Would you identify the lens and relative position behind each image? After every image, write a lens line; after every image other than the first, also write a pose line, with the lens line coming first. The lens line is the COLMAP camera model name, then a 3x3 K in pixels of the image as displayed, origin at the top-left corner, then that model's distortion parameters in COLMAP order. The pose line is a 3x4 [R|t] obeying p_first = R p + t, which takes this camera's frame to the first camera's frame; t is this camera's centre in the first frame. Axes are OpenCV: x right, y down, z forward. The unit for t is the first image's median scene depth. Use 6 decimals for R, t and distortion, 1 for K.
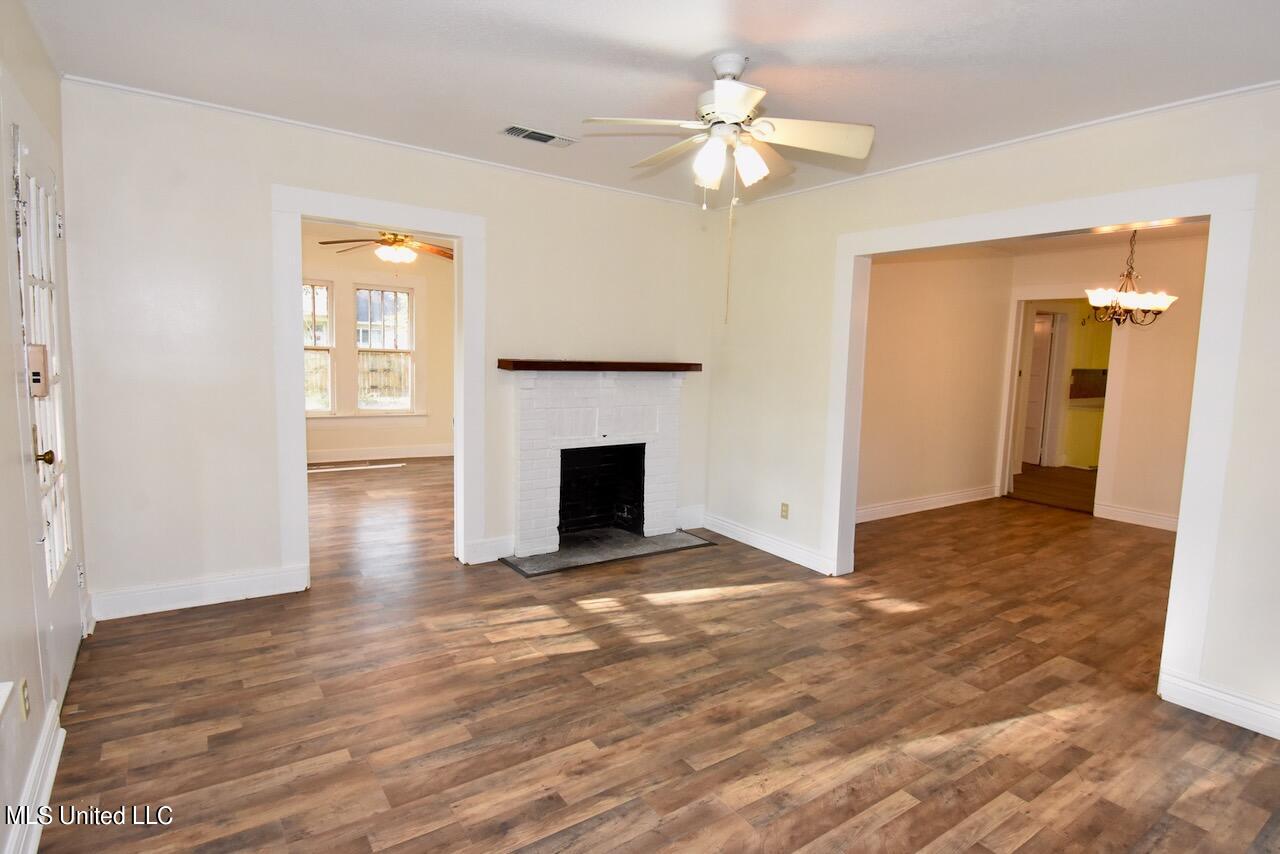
lens RADIAL K [[664.4, 0, 651.6], [0, 664.4, 422.0], [0, 0, 1]] dist [0.010336, -0.020342]
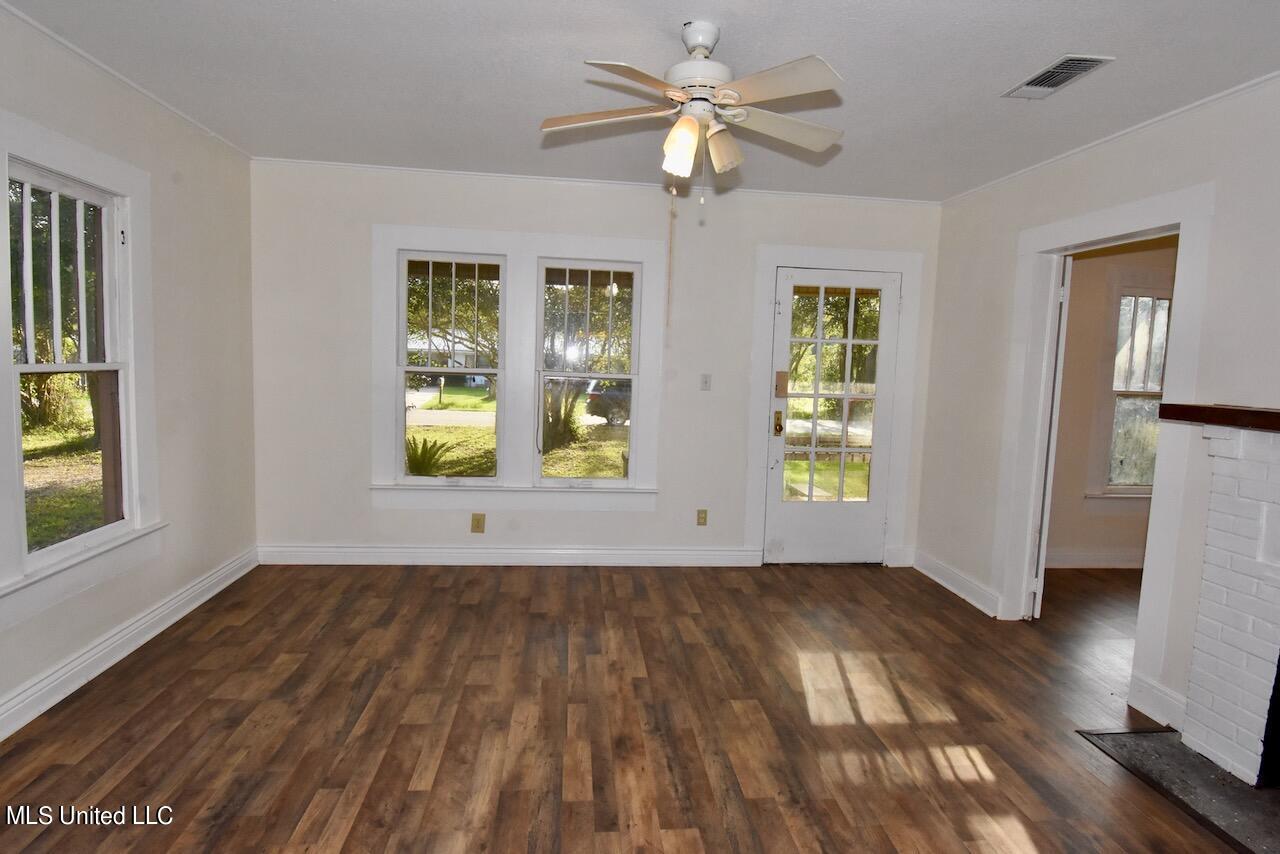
lens RADIAL K [[664.4, 0, 642.9], [0, 664.4, 422.7], [0, 0, 1]] dist [0.010336, -0.020342]
pose [[-0.485929, 0.029176, -0.873511, 0.863410], [-0.151057, 0.981598, 0.116818, -0.111124], [0.860845, 0.188716, -0.472580, 1.324996]]
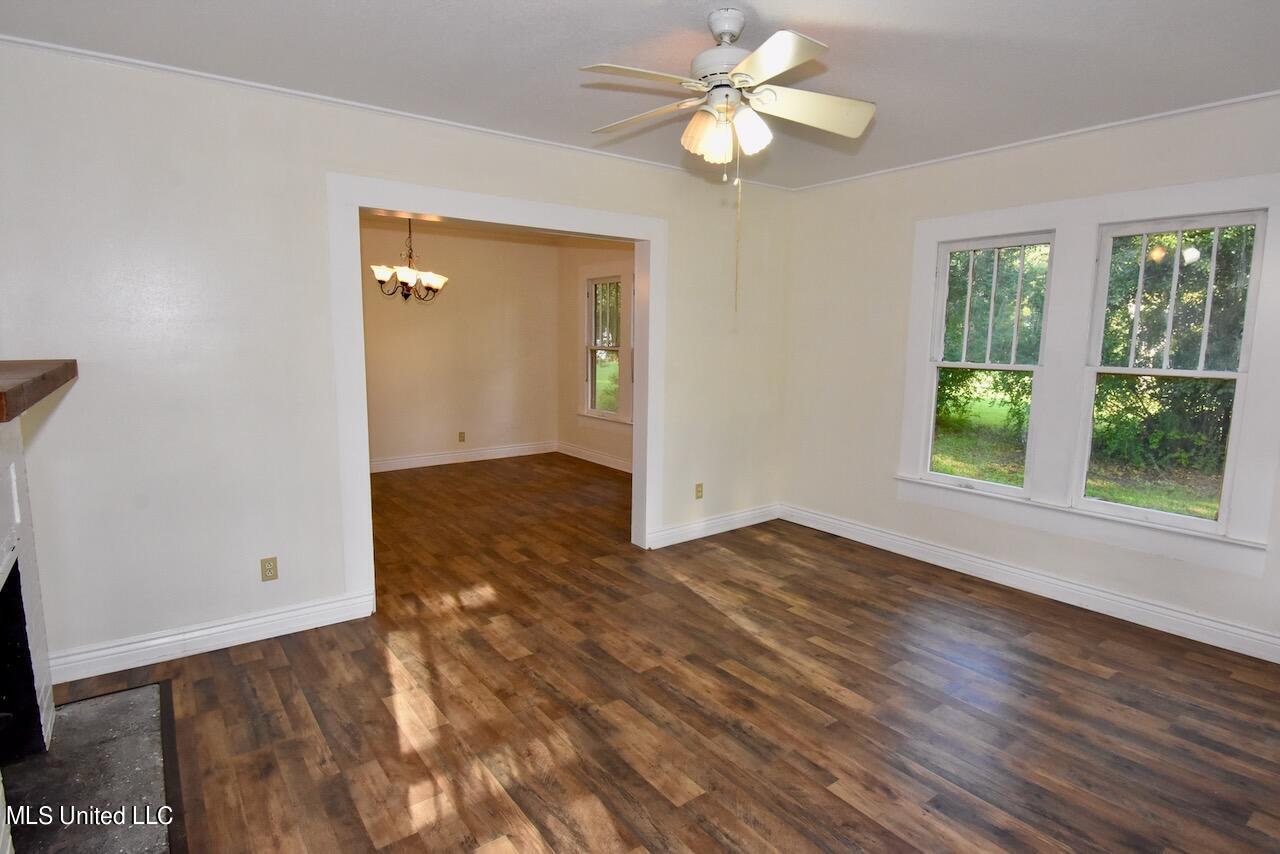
lens RADIAL K [[664.4, 0, 647.6], [0, 664.4, 416.2], [0, 0, 1]] dist [0.010336, -0.020342]
pose [[-0.031105, -0.154566, 0.987493, -0.786980], [0.096331, 0.982908, 0.156883, -0.150372], [-0.994863, 0.100006, -0.015684, 1.072242]]
